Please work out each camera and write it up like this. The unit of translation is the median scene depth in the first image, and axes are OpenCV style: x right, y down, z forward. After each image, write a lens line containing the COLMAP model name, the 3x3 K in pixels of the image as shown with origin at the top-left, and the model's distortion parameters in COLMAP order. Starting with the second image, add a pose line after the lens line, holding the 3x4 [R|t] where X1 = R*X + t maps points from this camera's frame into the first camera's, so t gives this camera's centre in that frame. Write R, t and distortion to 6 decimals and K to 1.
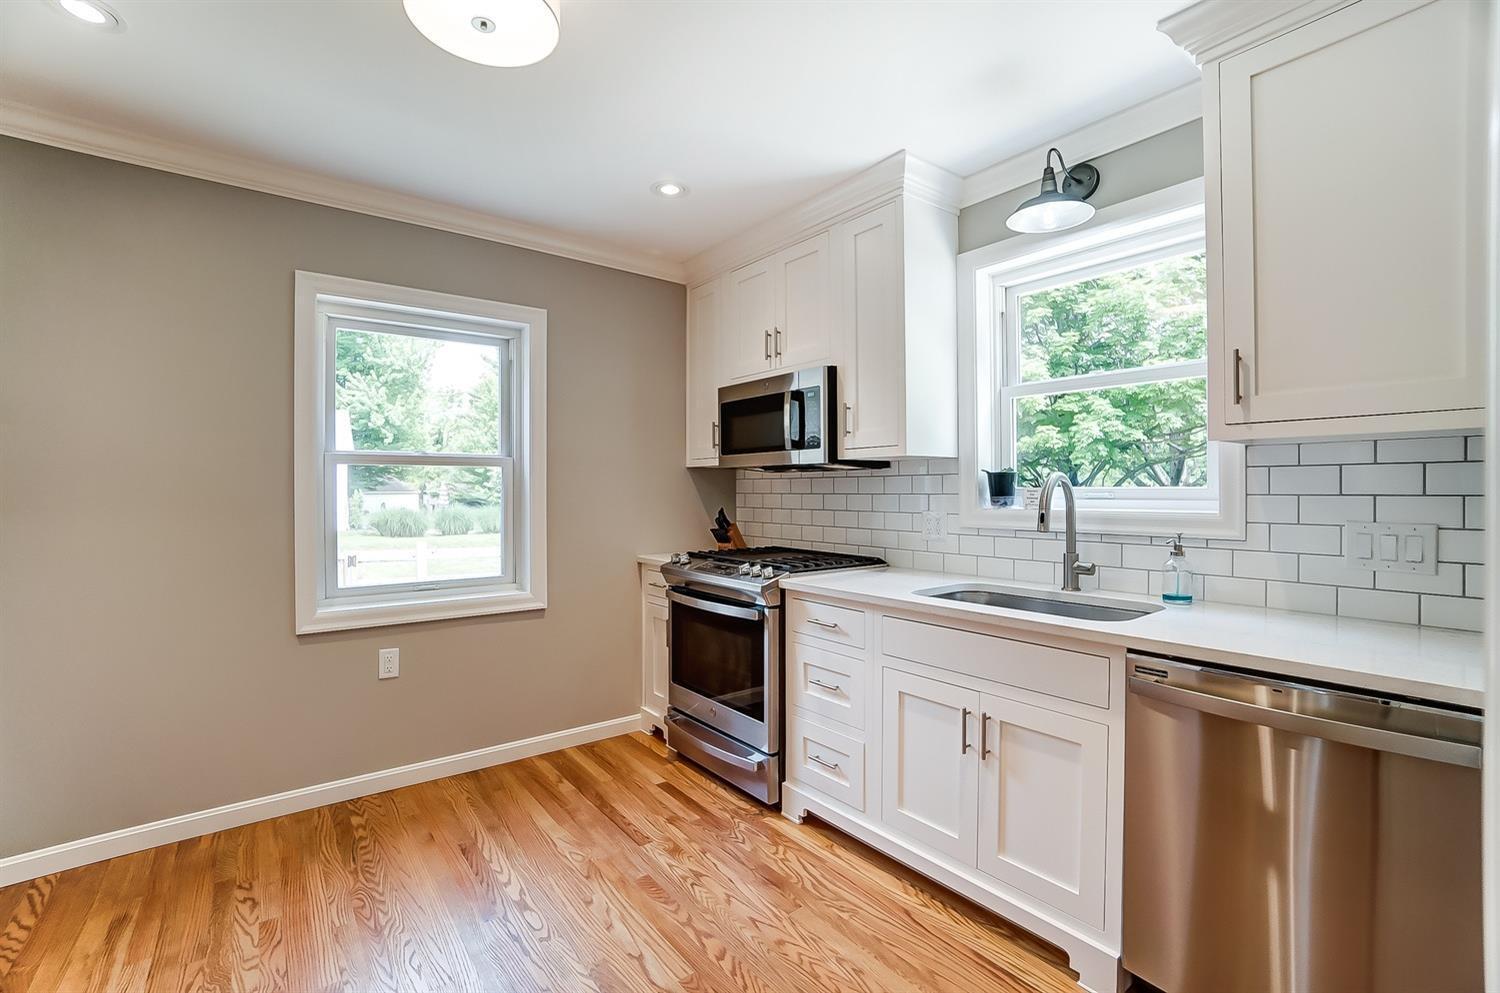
lens RADIAL K [[670.1, 0, 750.0], [0, 670.1, 497.1], [0, 0, 1]] dist [-0.046634, 0.010764]
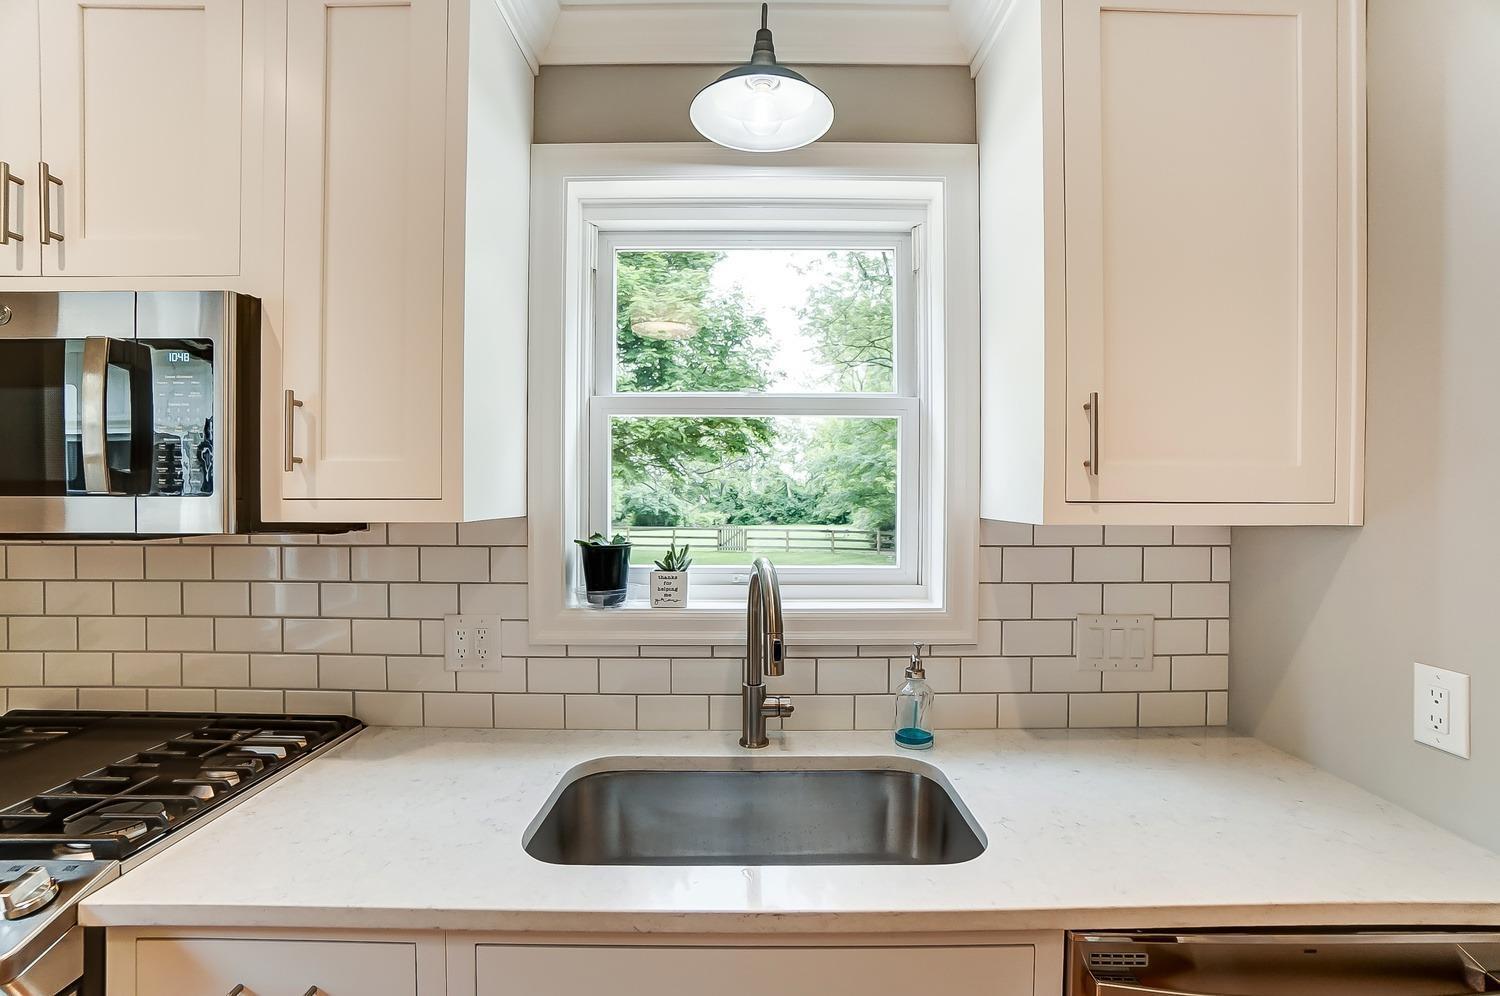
lens RADIAL K [[670.1, 0, 749.8], [0, 670.1, 495.5], [0, 0, 1]] dist [-0.046634, 0.010764]
pose [[0.611913, 0.004870, 0.790910, -0.003860], [0.003552, 0.999954, -0.008905, -0.070872], [-0.790917, 0.008259, 0.611868, 0.531430]]
